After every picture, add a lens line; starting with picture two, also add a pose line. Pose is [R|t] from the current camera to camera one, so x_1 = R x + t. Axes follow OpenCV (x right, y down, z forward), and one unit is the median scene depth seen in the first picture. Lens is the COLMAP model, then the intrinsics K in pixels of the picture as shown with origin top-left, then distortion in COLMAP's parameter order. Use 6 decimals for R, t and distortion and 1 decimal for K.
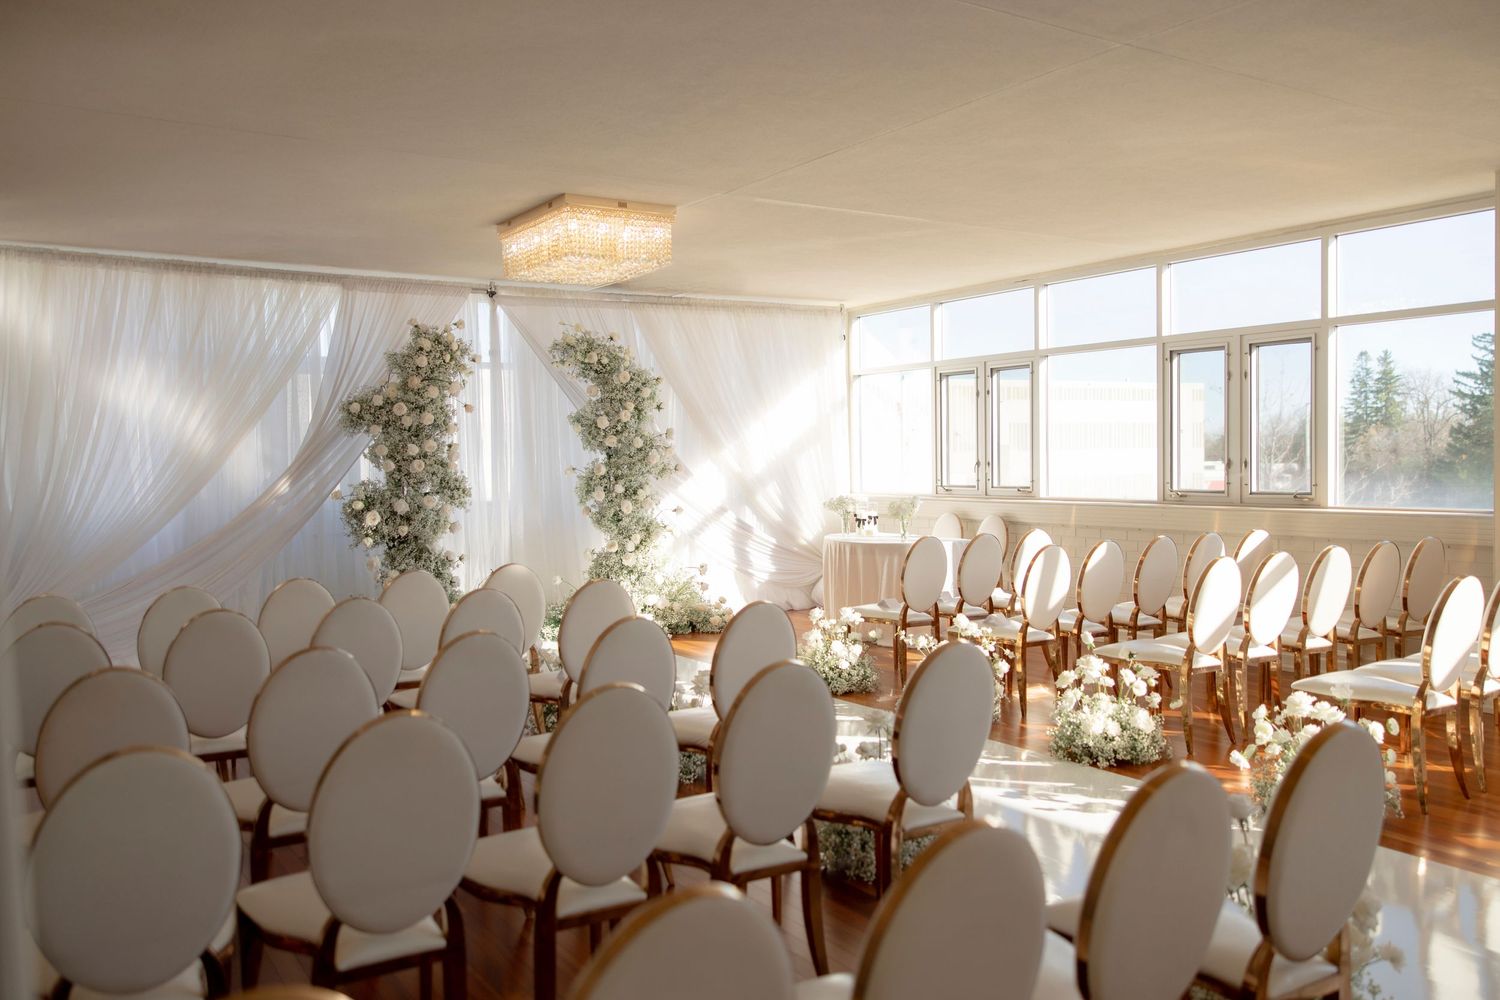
lens RADIAL K [[1201.9, 0, 750.0], [0, 1201.9, 500.0], [0, 0, 1]] dist [0.031223, 0.001434]
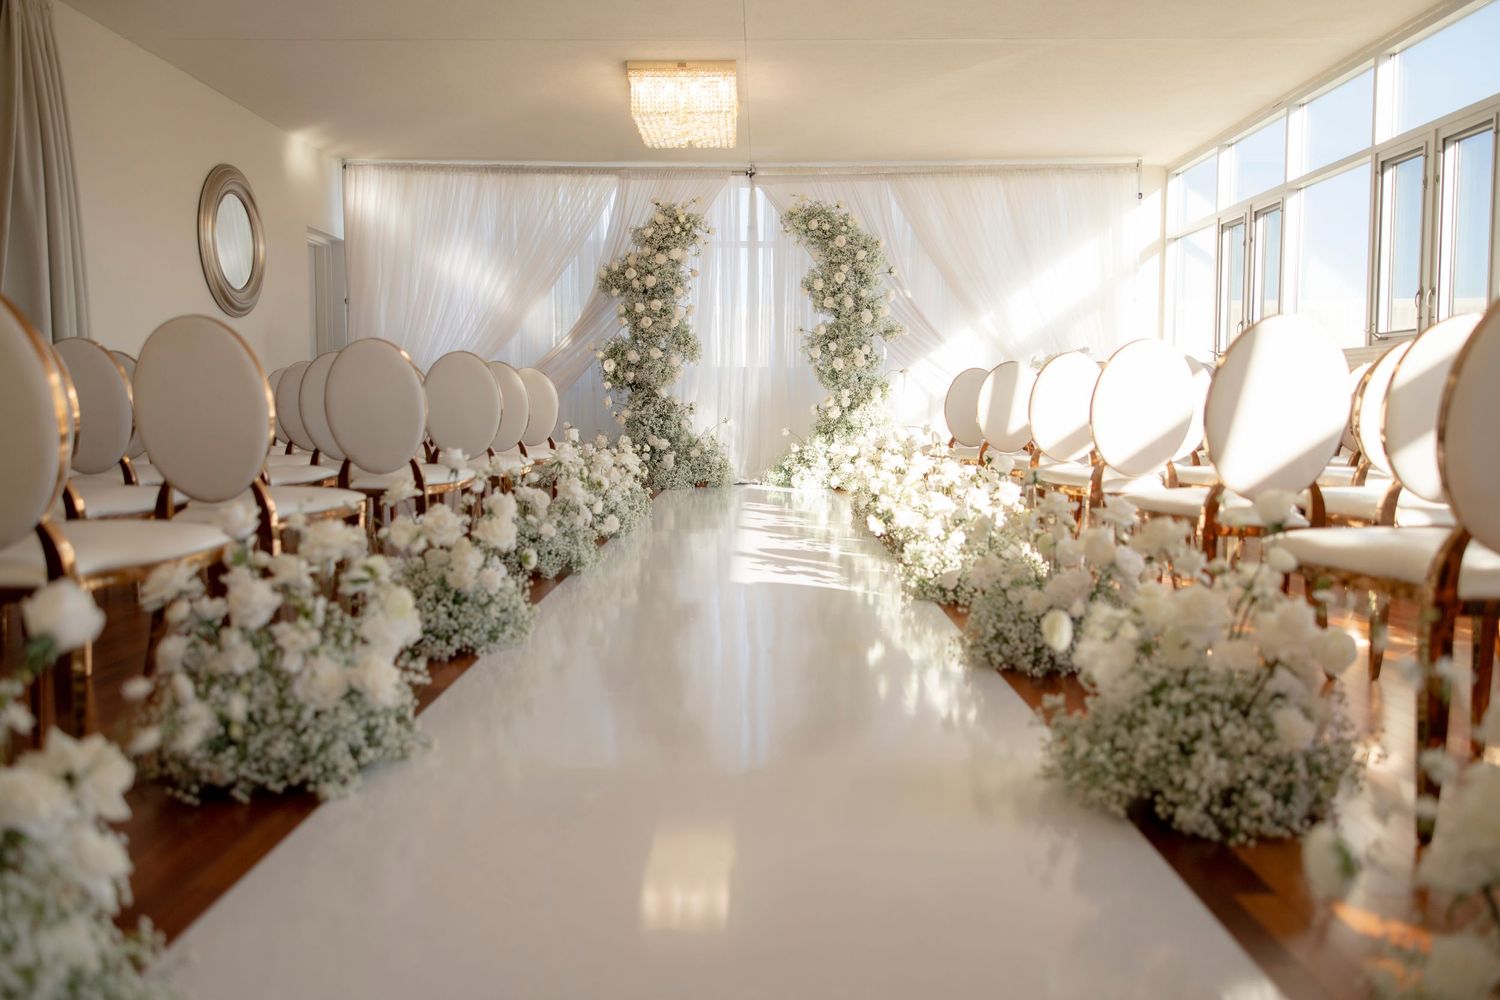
lens RADIAL K [[1223.8, 0, 750.0], [0, 1223.8, 500.0], [0, 0, 1]] dist [0.015383, 0.000075]
pose [[0.820204, 0.059175, -0.569003, 0.479624], [-0.038872, 0.998102, 0.047767, 0.080913], [0.570750, -0.017060, 0.820947, 0.064135]]
